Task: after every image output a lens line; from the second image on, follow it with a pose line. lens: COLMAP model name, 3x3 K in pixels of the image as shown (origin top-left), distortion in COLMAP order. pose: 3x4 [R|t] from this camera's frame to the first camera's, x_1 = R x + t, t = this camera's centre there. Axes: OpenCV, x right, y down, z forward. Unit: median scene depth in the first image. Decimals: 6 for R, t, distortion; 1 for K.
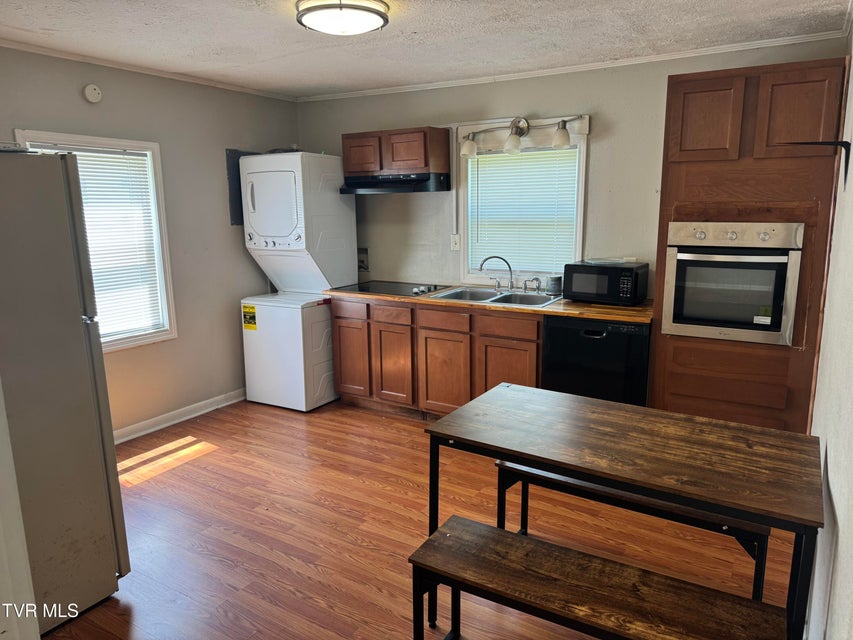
lens RADIAL K [[607.3, 0, 430.2], [0, 607.3, 320.6], [0, 0, 1]] dist [-0.000248, -0.014853]
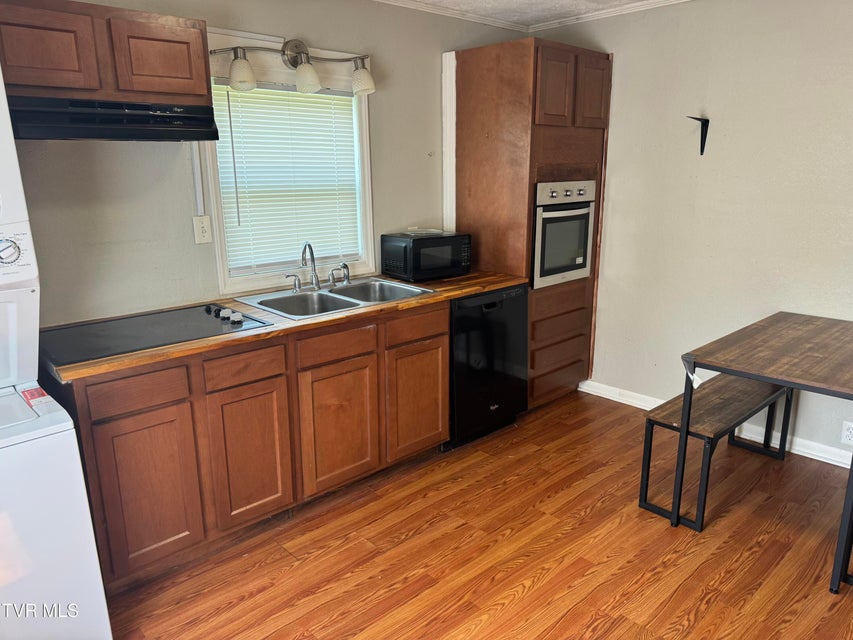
lens RADIAL K [[607.3, 0, 430.3], [0, 607.3, 321.6], [0, 0, 1]] dist [-0.000248, -0.014853]
pose [[0.249767, -0.225899, 0.941587, -0.695017], [0.187292, 0.965314, 0.181910, -0.155844], [-0.950020, 0.130917, 0.283413, 0.904384]]
